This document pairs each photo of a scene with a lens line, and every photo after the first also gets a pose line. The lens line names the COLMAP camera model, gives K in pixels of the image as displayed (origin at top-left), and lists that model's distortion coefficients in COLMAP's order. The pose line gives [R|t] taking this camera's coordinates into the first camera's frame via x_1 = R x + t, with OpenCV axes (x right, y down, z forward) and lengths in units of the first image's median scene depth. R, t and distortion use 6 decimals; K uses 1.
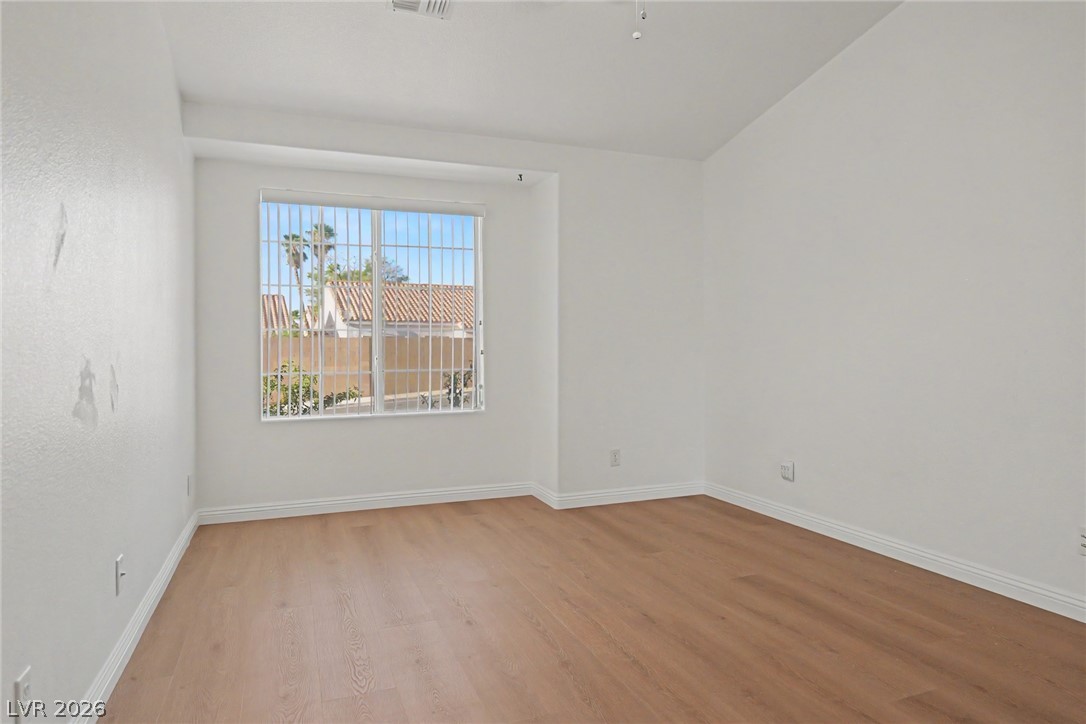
lens RADIAL K [[648.6, 0, 527.3], [0, 648.6, 342.0], [0, 0, 1]] dist [-0.030687, 0.010538]
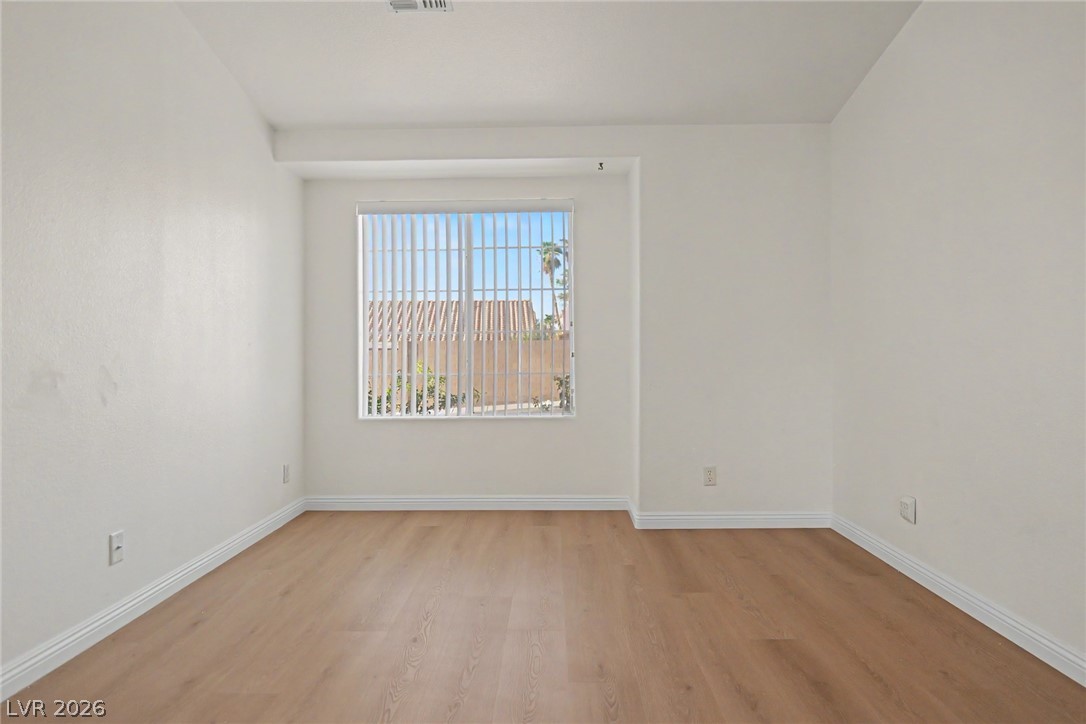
lens RADIAL K [[648.6, 0, 536.3], [0, 648.6, 342.3], [0, 0, 1]] dist [-0.030687, 0.010538]
pose [[0.925098, -0.006200, -0.379677, 0.257940], [0.005754, 0.999981, -0.002309, -0.000431], [0.379684, -0.000048, 0.925116, 0.111276]]
